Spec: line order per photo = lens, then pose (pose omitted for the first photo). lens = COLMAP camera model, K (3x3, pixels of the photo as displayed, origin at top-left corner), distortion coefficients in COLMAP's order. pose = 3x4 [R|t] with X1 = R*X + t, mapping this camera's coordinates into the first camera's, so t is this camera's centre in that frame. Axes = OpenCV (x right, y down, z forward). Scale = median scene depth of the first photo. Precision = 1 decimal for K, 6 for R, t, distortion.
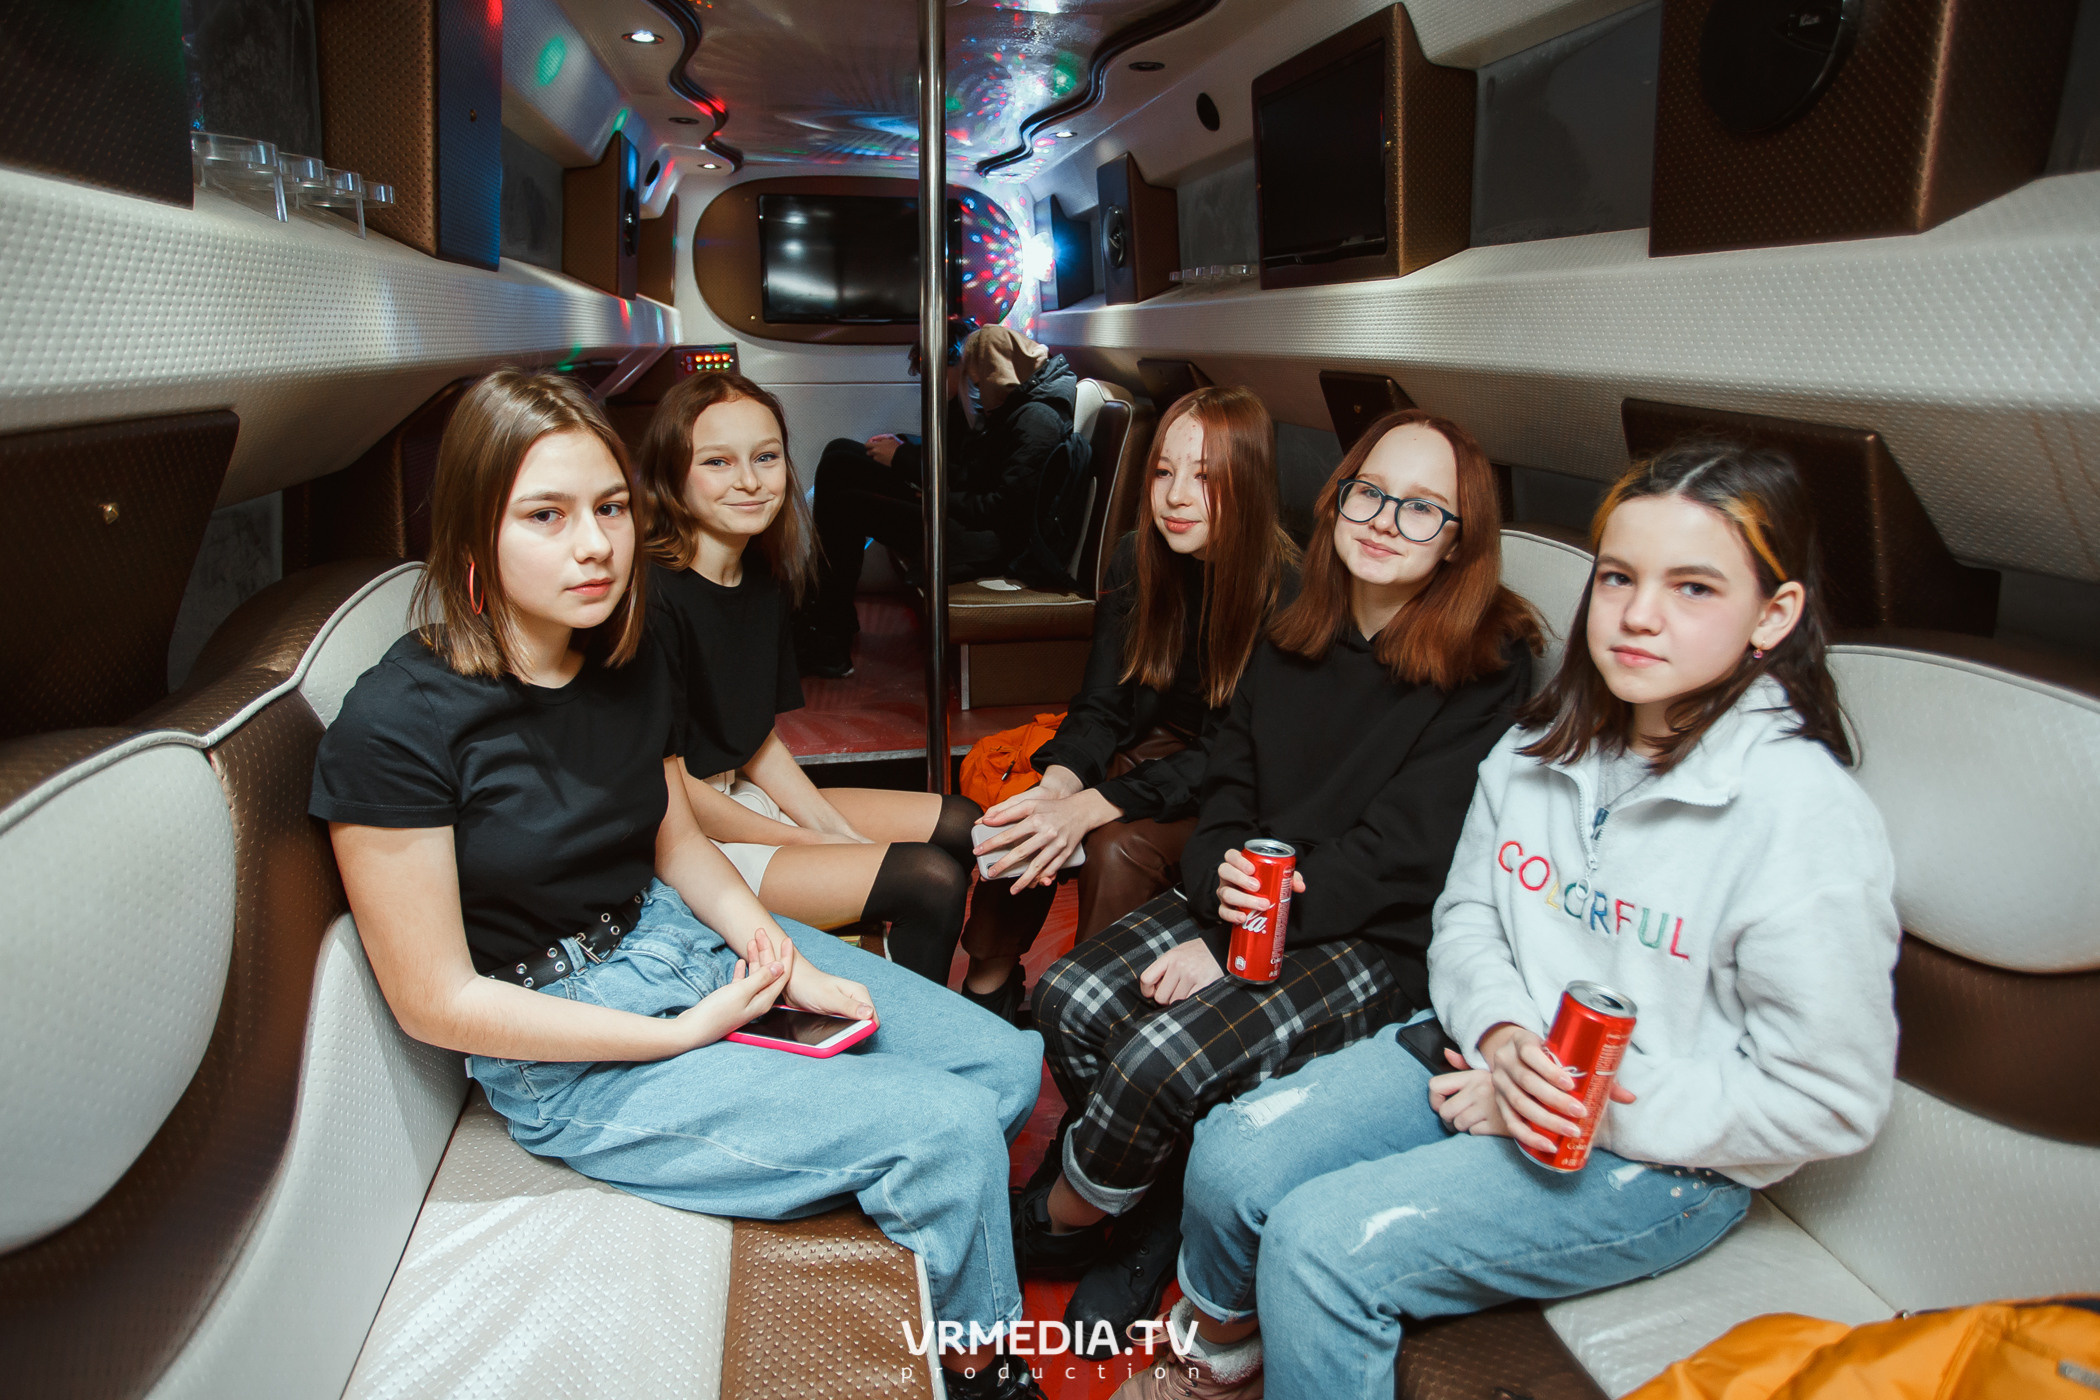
lens RADIAL K [[1102.8, 0, 1050.0], [0, 1102.8, 700.0], [0, 0, 1]] dist [0.000328, 0.000415]
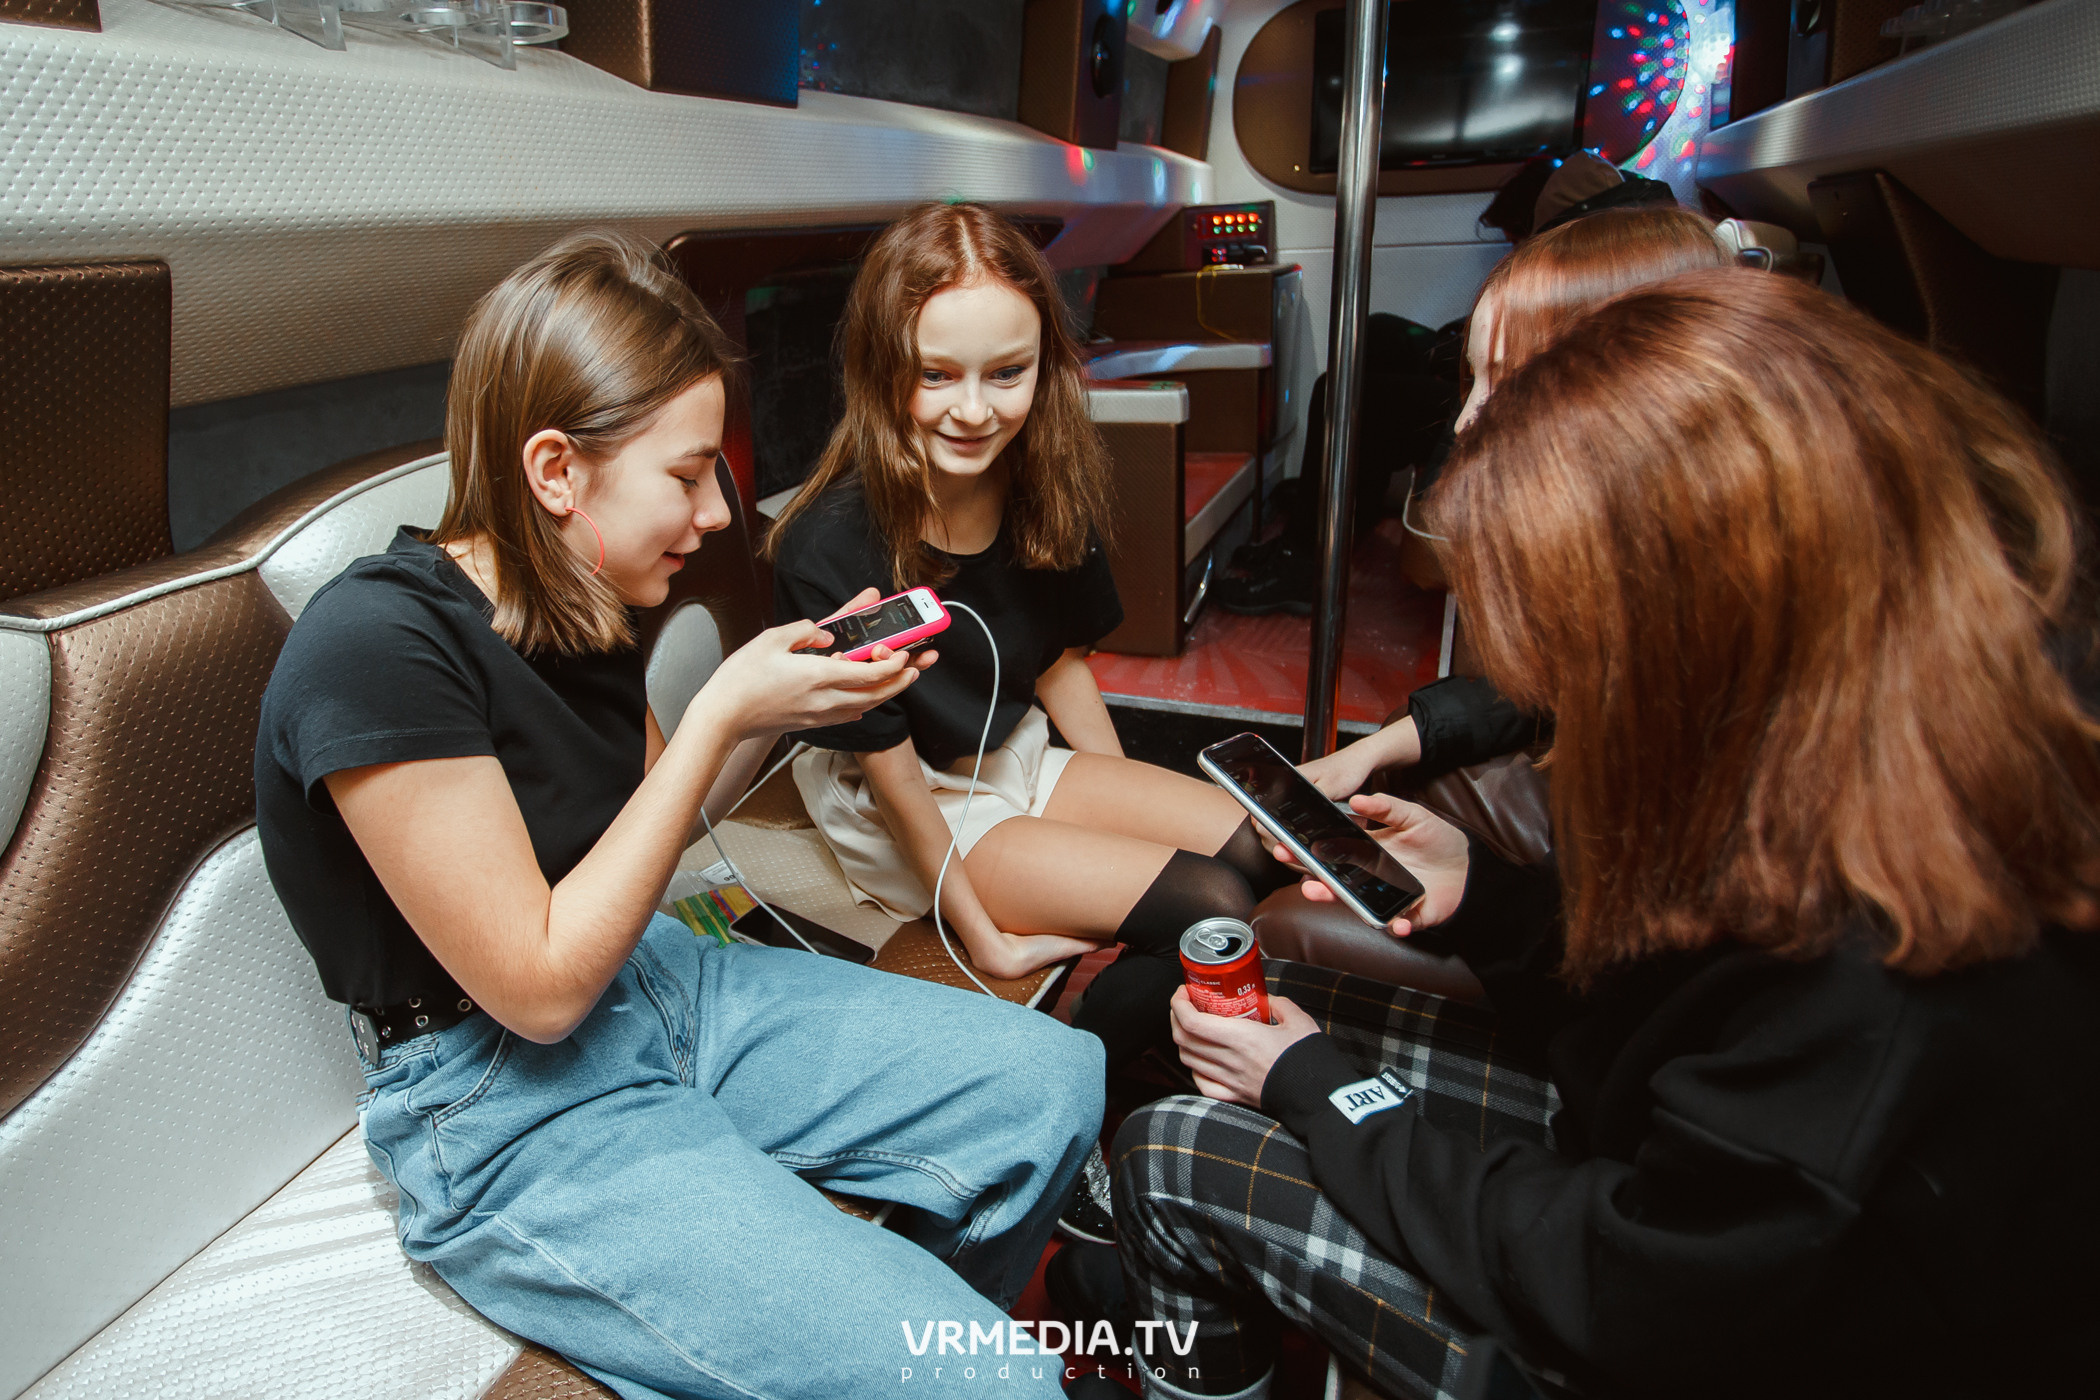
lens RADIAL K [[1102.8, 0, 1050.0], [0, 1102.8, 700.0], [0, 0, 1]] dist [0.000328, 0.000415]
pose [[0.829665, 0.171638, -0.531221, 0.102801], [-0.120362, 0.984180, 0.130007, -0.032150], [0.545132, -0.043923, 0.837199, 0.176771]]
